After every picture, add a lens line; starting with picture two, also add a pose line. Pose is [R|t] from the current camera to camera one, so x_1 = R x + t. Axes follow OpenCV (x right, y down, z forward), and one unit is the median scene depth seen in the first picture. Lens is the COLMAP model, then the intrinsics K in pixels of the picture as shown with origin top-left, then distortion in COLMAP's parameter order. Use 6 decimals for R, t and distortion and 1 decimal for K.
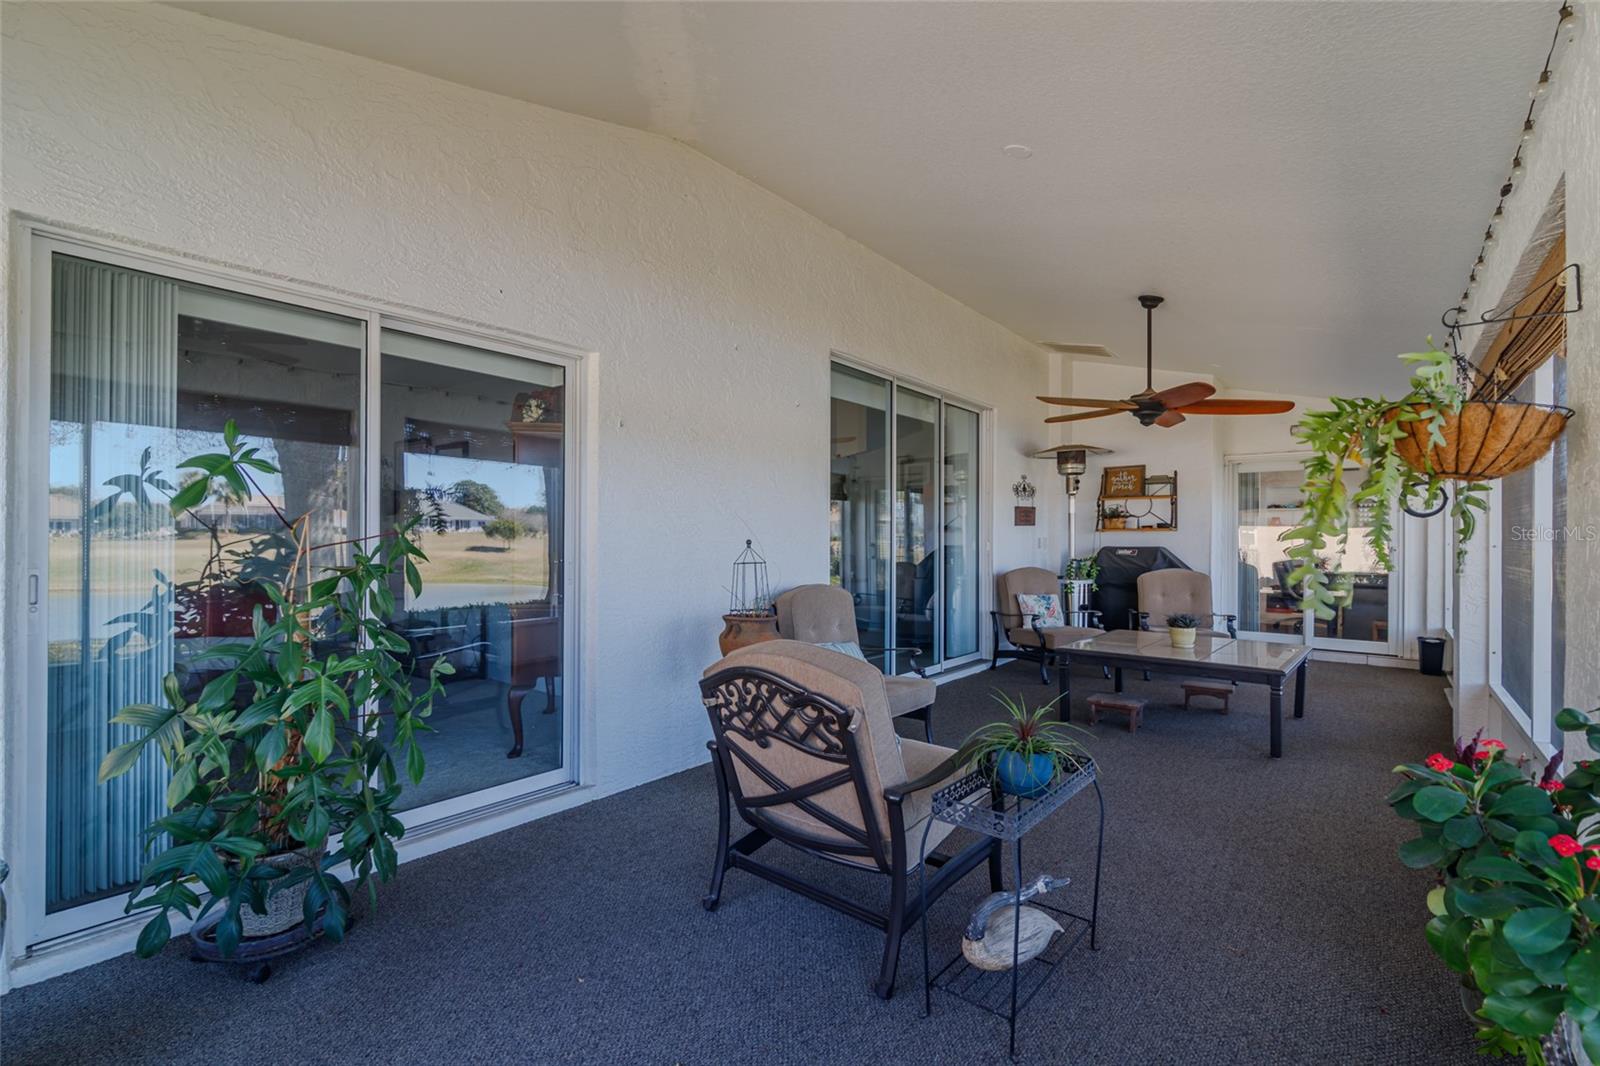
lens RADIAL K [[724.4, 0, 799.3], [0, 724.4, 536.8], [0, 0, 1]] dist [-0.002600, 0.000397]
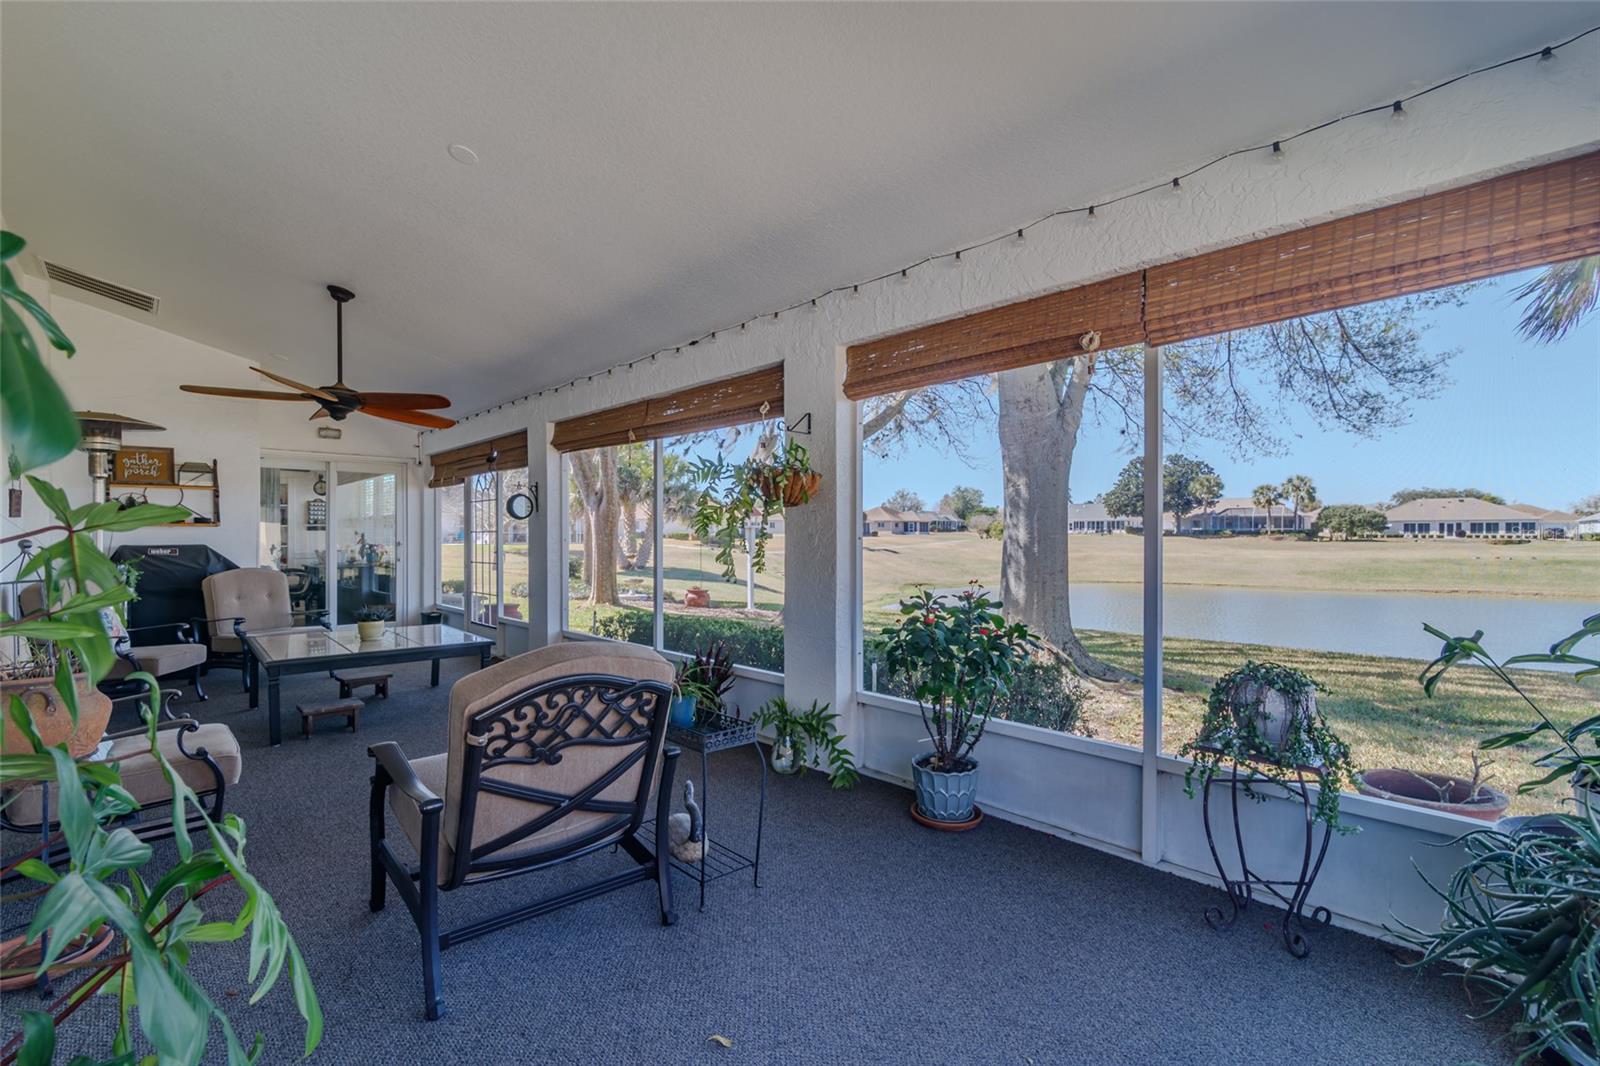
lens RADIAL K [[724.4, 0, 798.4], [0, 724.4, 536.0], [0, 0, 1]] dist [-0.002600, 0.000397]
pose [[0.135198, -0.003940, 0.990811, -0.405023], [-0.000945, 0.999991, 0.004105, -0.001527], [-0.990818, -0.001491, 0.135194, 0.249752]]
